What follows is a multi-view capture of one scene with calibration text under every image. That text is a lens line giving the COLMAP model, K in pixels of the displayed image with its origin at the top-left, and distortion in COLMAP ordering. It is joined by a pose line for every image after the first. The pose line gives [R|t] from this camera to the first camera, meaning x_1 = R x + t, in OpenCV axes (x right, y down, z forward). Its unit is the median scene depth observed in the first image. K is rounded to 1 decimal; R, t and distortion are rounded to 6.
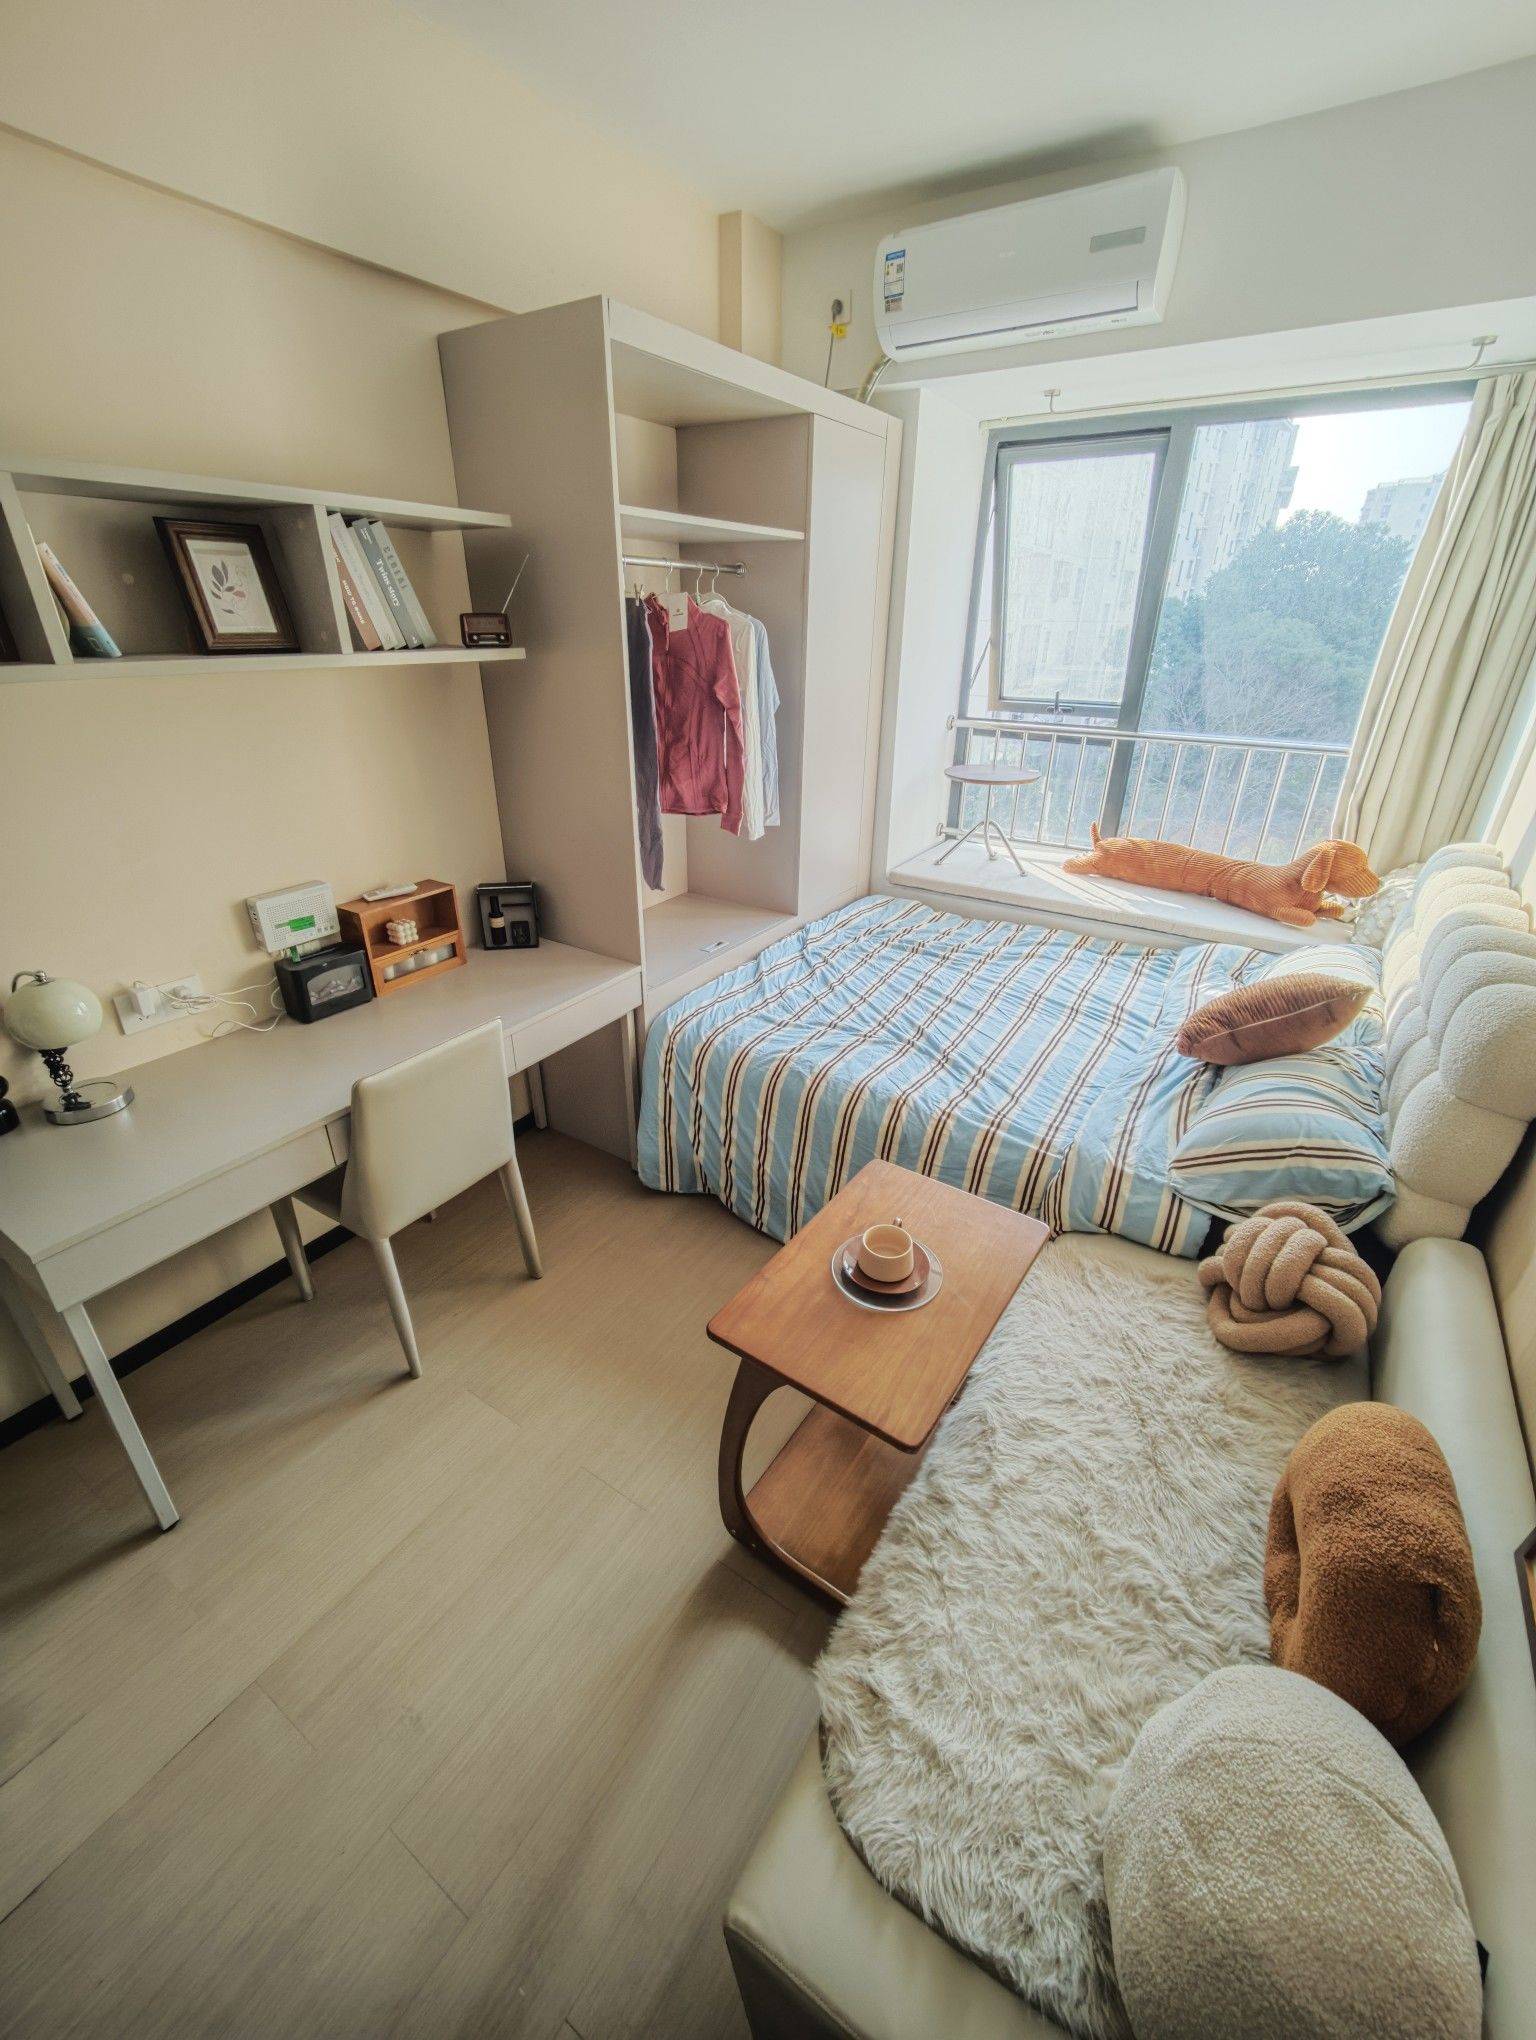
lens RADIAL K [[837.5, 0, 775.2], [0, 837.5, 1023.3], [0, 0, 1]] dist [0.002820, 0.000774]
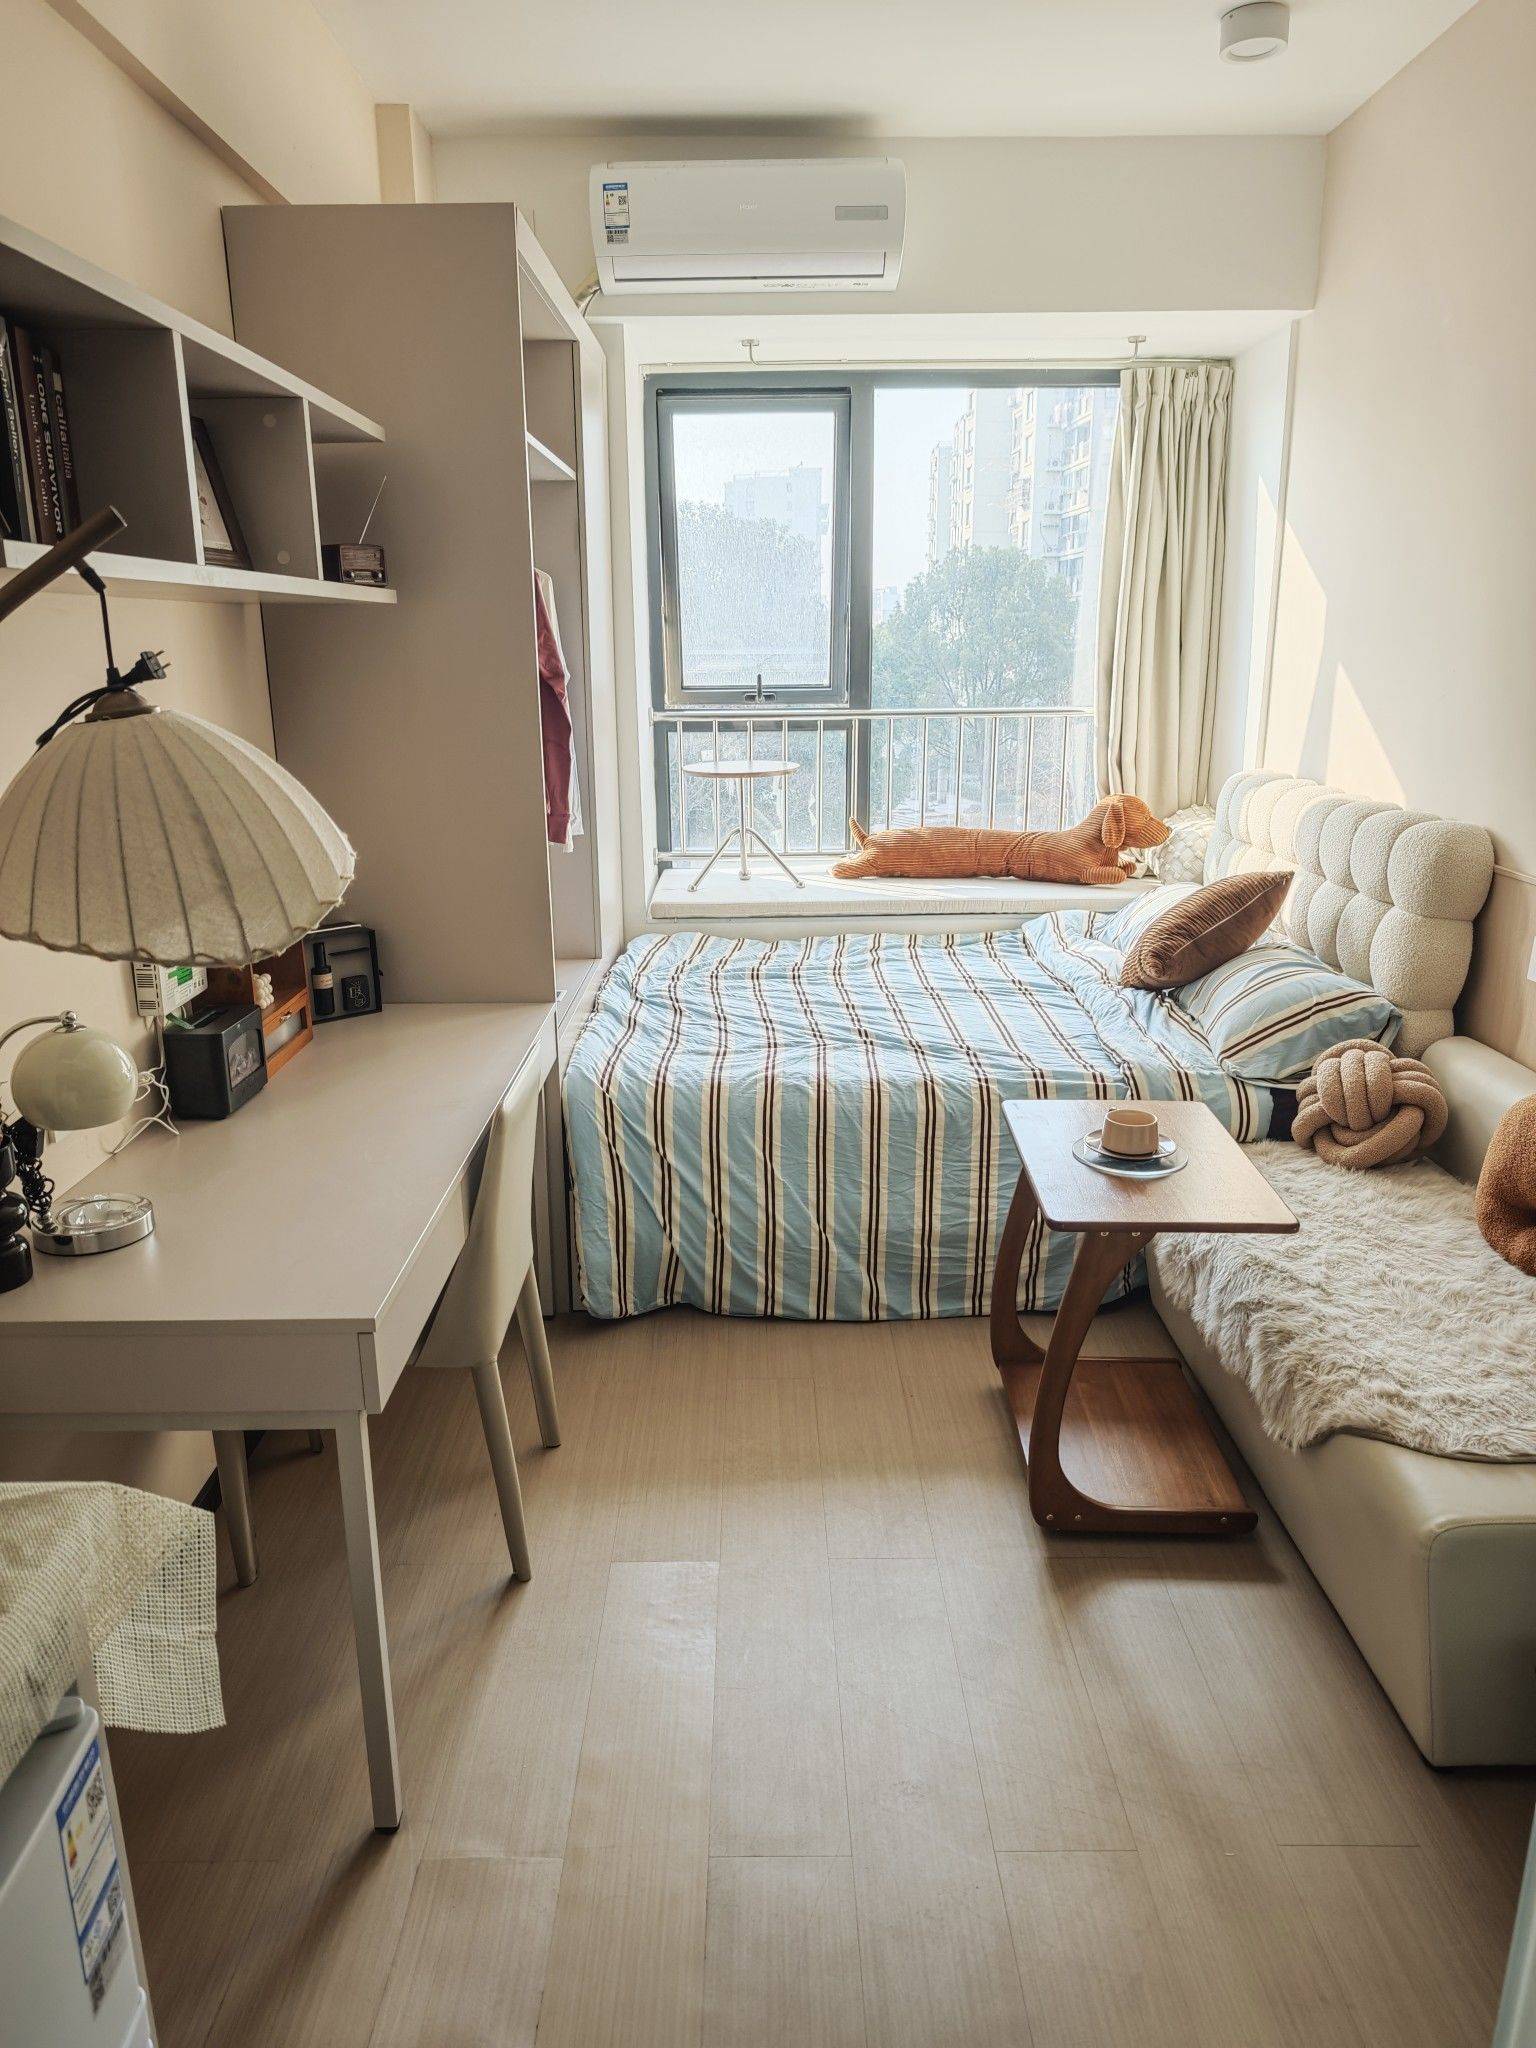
lens RADIAL K [[1416.6, 0, 768.6], [0, 1416.6, 1043.8], [0, 0, 1]] dist [0.017016, -0.008610]
pose [[0.838665, -0.166844, 0.518464, -0.648956], [0.256318, 0.960826, -0.105421, 0.146141], [-0.480565, 0.221305, 0.848576, -0.143316]]
